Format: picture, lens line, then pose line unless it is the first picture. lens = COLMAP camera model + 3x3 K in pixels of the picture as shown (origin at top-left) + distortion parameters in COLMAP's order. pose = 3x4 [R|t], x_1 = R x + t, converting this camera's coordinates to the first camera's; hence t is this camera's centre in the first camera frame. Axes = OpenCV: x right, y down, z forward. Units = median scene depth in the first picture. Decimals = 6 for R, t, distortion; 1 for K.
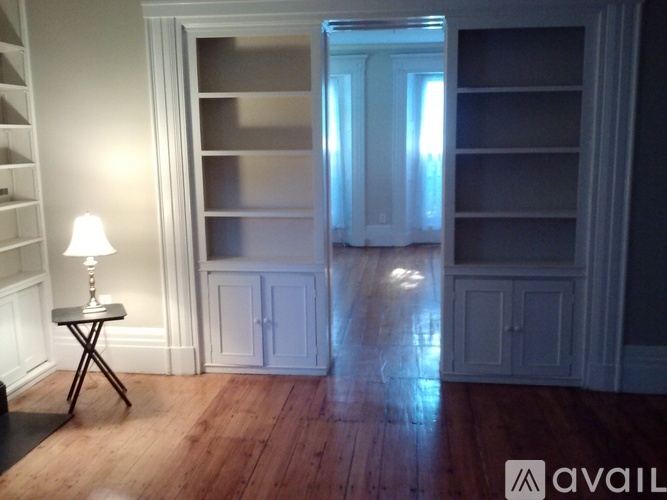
lens RADIAL K [[674.9, 0, 330.2], [0, 674.9, 248.5], [0, 0, 1]] dist [0.102371, -0.229078]
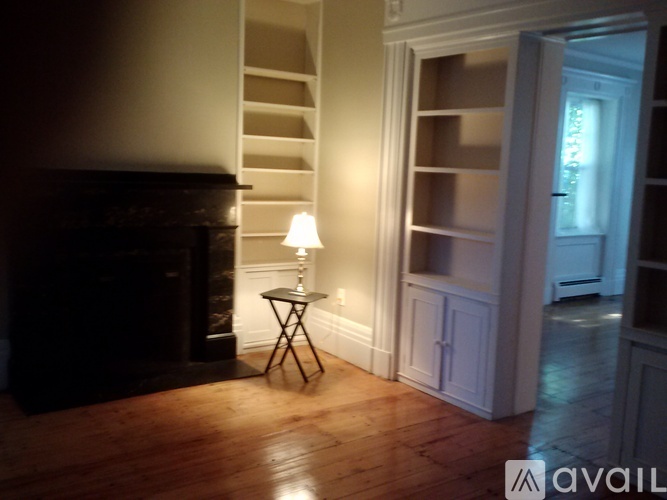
lens RADIAL K [[674.9, 0, 330.2], [0, 674.9, 248.5], [0, 0, 1]] dist [0.102371, -0.229078]
pose [[0.677724, 0.136768, -0.722485, 0.477123], [-0.174854, 0.984341, 0.022317, -0.020333], [0.714224, 0.111204, 0.691026, 0.200077]]
